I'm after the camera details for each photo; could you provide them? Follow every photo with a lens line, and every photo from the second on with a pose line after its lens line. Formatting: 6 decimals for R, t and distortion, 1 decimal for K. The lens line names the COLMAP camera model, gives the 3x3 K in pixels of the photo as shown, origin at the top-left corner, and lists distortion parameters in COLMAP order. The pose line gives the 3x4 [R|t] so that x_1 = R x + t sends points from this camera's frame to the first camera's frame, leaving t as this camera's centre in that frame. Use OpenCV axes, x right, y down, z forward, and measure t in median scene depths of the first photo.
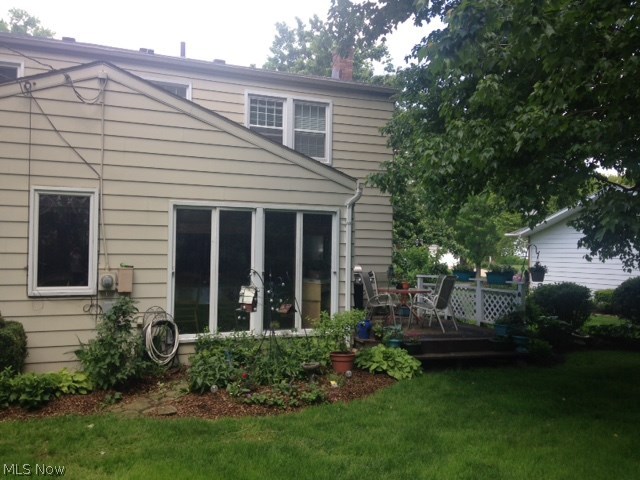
lens RADIAL K [[584.9, 0, 319.8], [0, 584.9, 240.0], [0, 0, 1]] dist [0.107972, 0.000000]
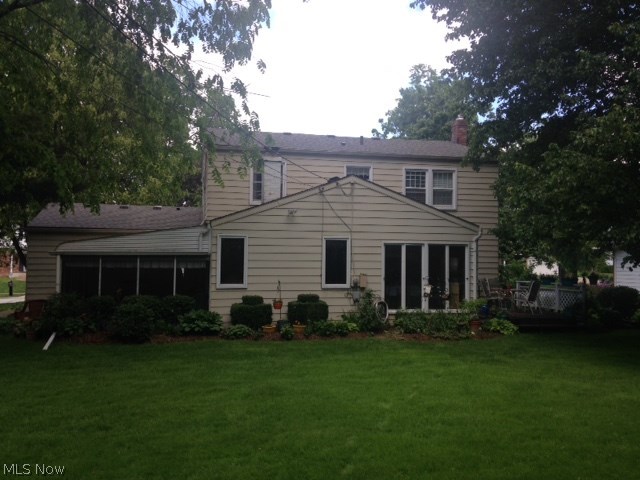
lens RADIAL K [[584.9, 0, 320.3], [0, 584.9, 237.4], [0, 0, 1]] dist [0.107972, 0.000000]
pose [[0.987884, -0.008925, -0.154940, -0.143616], [0.005996, 0.999795, -0.019362, -0.039385], [0.155081, 0.018199, 0.987734, -0.887241]]
